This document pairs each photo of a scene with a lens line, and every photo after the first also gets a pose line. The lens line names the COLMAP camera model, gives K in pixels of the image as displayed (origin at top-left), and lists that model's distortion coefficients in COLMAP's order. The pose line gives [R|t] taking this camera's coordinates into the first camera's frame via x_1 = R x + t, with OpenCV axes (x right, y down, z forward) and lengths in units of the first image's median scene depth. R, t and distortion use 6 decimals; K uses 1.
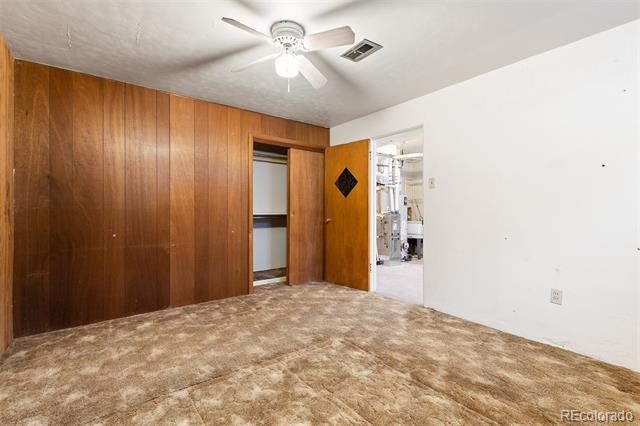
lens RADIAL K [[289.8, 0, 315.8], [0, 289.8, 210.5], [0, 0, 1]] dist [0.007279, -0.001307]
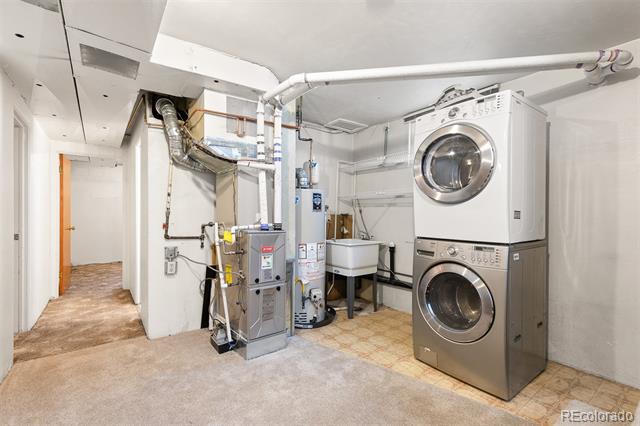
lens RADIAL K [[289.8, 0, 318.7], [0, 289.8, 214.5], [0, 0, 1]] dist [0.007279, -0.001307]
pose [[0.999997, -0.002634, -0.000138, 0.316793], [0.002634, 0.999994, 0.002362, -0.012236], [0.000131, -0.002363, 0.999997, 0.524930]]
